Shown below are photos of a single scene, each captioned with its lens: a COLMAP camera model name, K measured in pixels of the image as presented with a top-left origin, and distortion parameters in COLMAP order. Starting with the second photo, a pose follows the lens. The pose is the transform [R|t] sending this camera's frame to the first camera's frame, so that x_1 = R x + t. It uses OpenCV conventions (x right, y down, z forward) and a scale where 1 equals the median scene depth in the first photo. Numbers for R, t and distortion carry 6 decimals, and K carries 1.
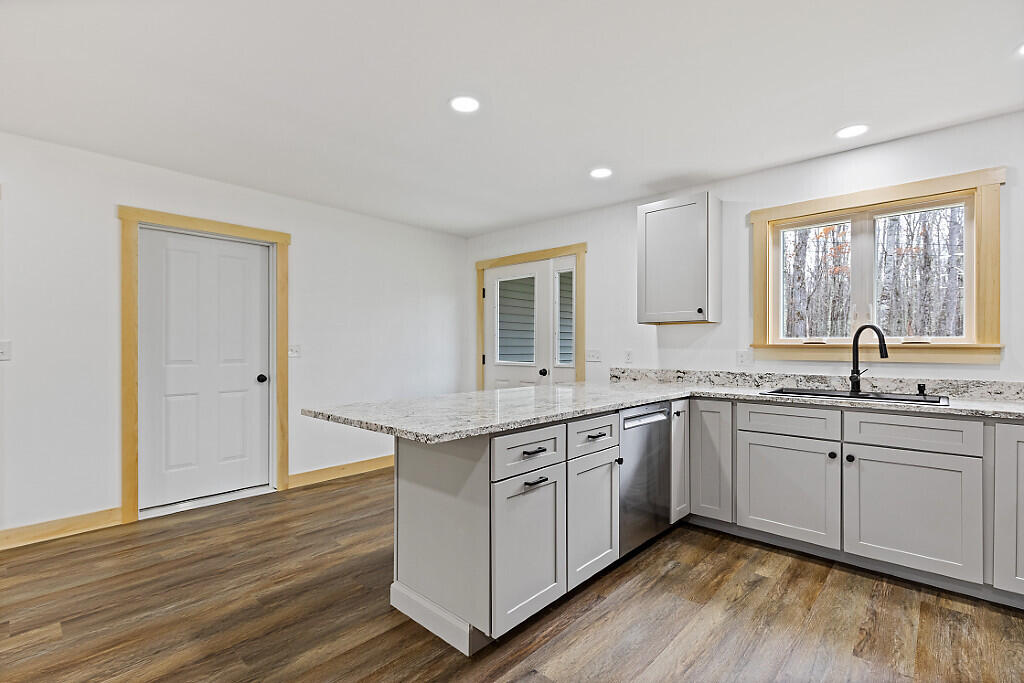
lens RADIAL K [[466.5, 0, 507.5], [0, 466.5, 349.8], [0, 0, 1]] dist [-0.001561, -0.000817]
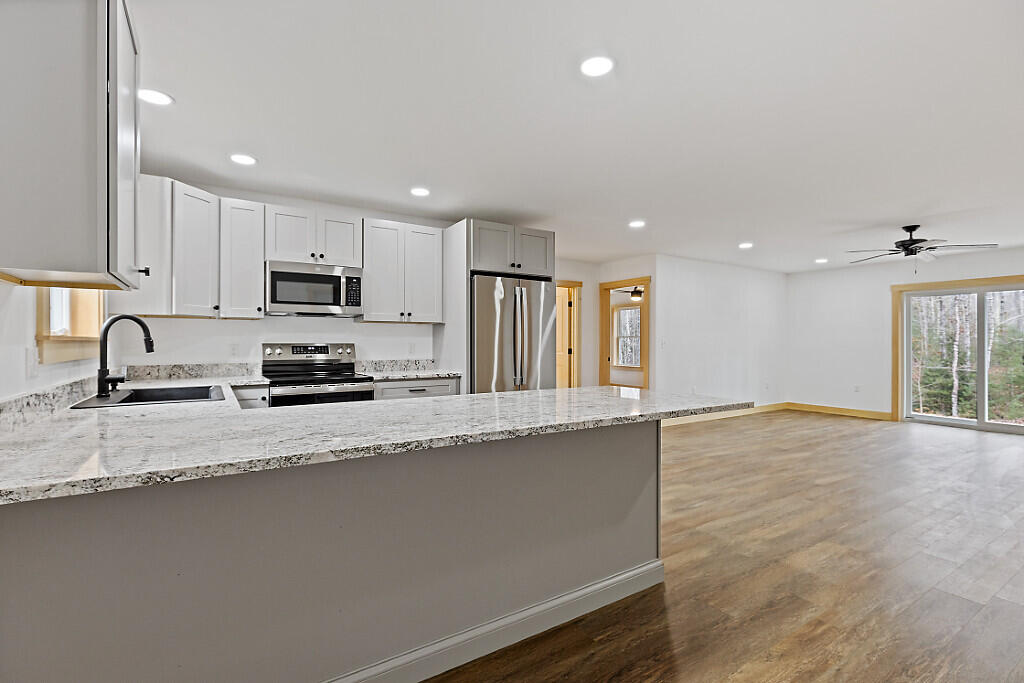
lens RADIAL K [[466.5, 0, 513.5], [0, 466.5, 337.5], [0, 0, 1]] dist [-0.001561, -0.000817]
pose [[-0.970728, -0.001511, 0.240179, -0.129279], [-0.002296, 0.999993, -0.002989, -0.010389], [-0.240172, -0.003453, -0.970724, 1.614619]]
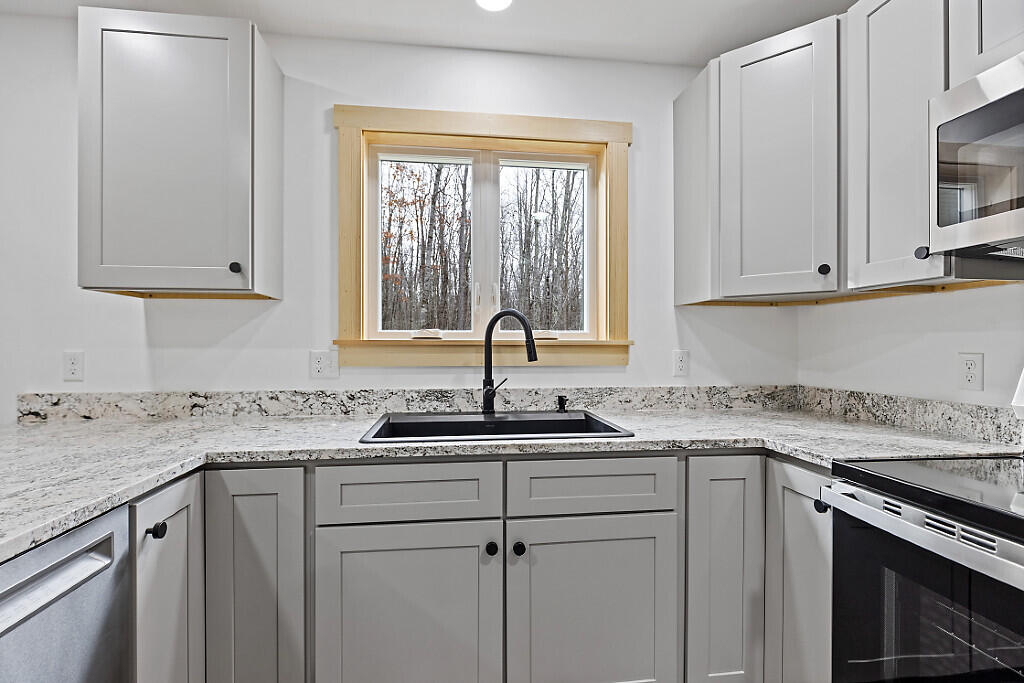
lens RADIAL K [[466.5, 0, 506.3], [0, 466.5, 341.9], [0, 0, 1]] dist [-0.001561, -0.000817]
pose [[0.641729, 0.002707, 0.766927, 0.261294], [0.005268, 0.999955, -0.007938, -0.004499], [-0.766913, 0.009134, 0.641686, 0.562478]]
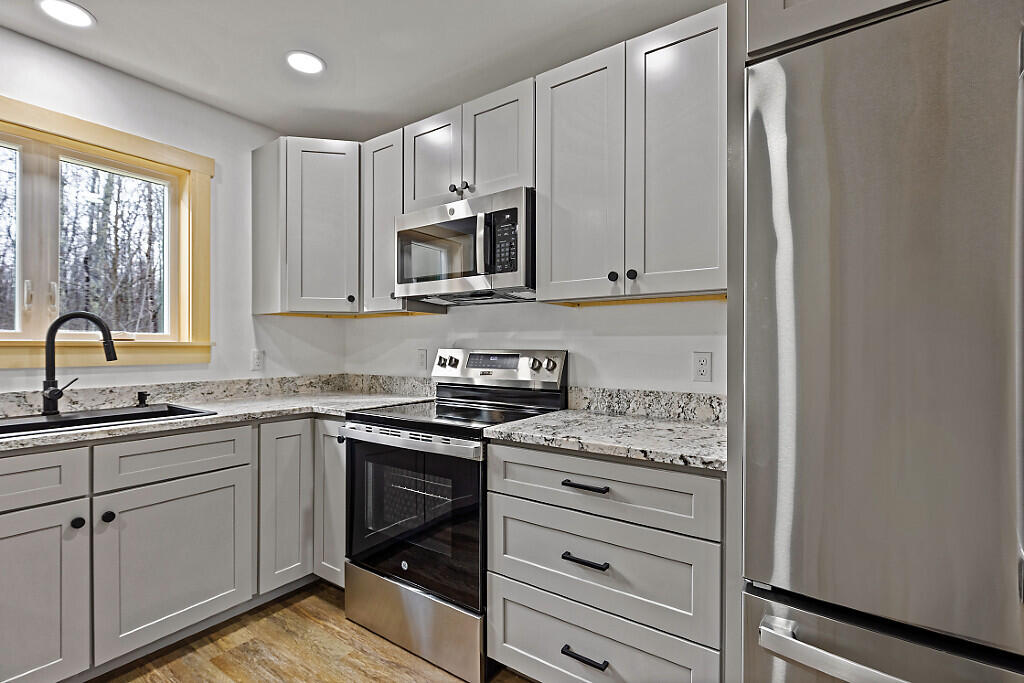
lens RADIAL K [[466.5, 0, 506.9], [0, 466.5, 346.3], [0, 0, 1]] dist [-0.001561, -0.000817]
pose [[-0.134196, -0.004124, 0.990946, 0.015468], [0.005139, 0.999975, 0.004858, -0.004754], [-0.990941, 0.005744, -0.134172, 0.456836]]
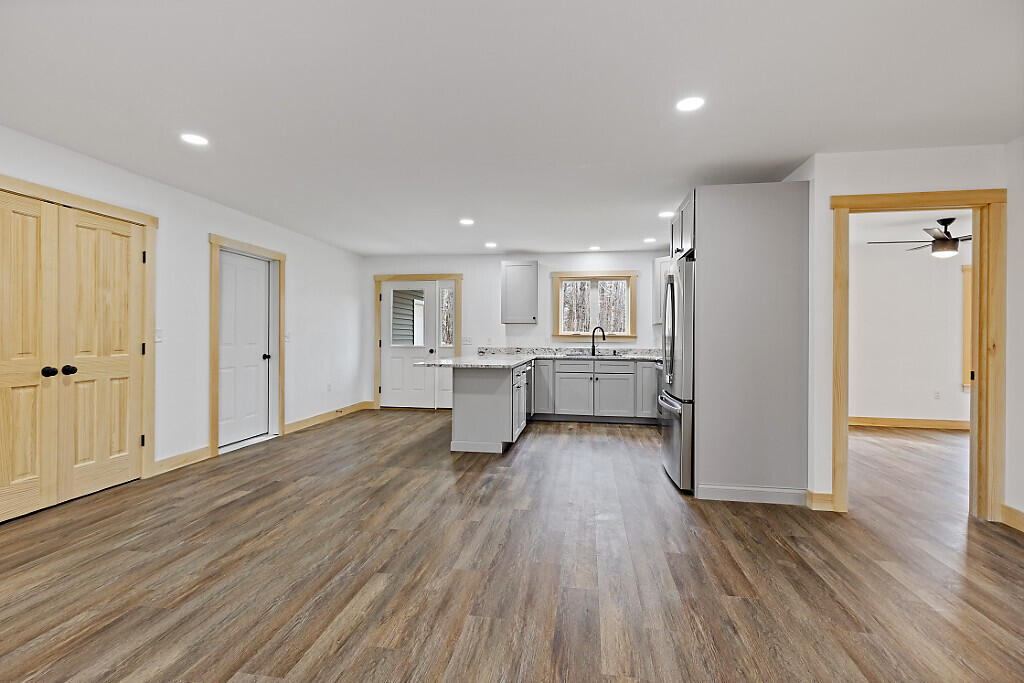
lens RADIAL K [[466.5, 0, 506.7], [0, 466.5, 335.6], [0, 0, 1]] dist [-0.001561, -0.000817]
pose [[0.835974, 0.005463, 0.548741, -0.946798], [-0.001778, 0.999972, -0.007246, 0.010139], [-0.548766, 0.005082, 0.835961, -0.763935]]
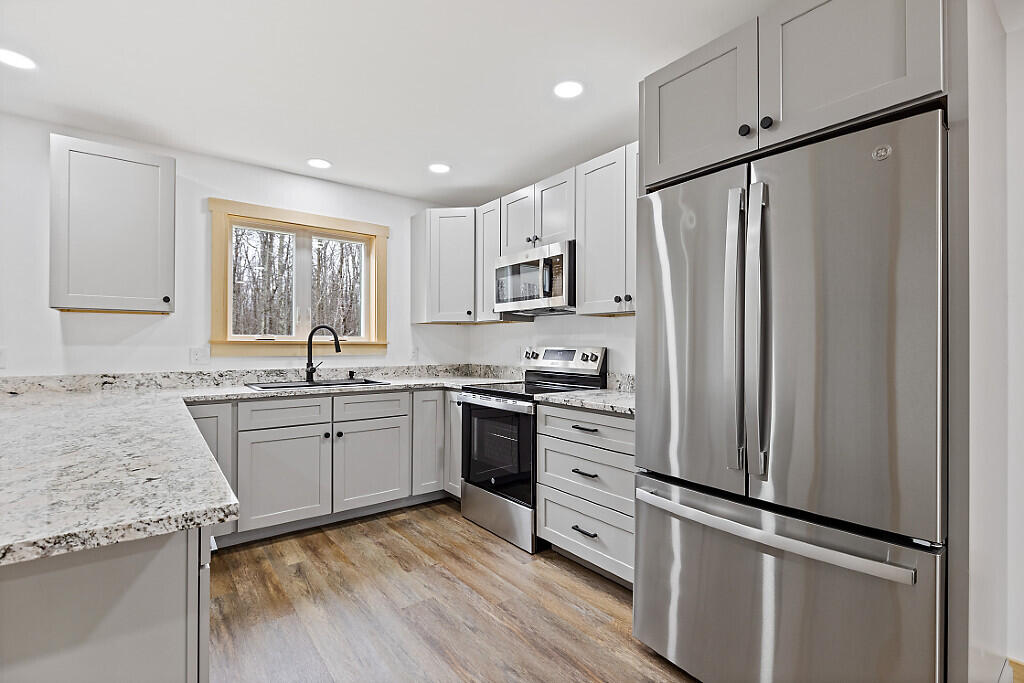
lens RADIAL K [[466.5, 0, 509.7], [0, 466.5, 343.0], [0, 0, 1]] dist [-0.001561, -0.000817]
pose [[0.165864, 0.000911, 0.986148, -0.343265], [0.003391, 0.999993, -0.001494, -0.003949], [-0.986143, 0.003592, 0.165859, 0.302630]]
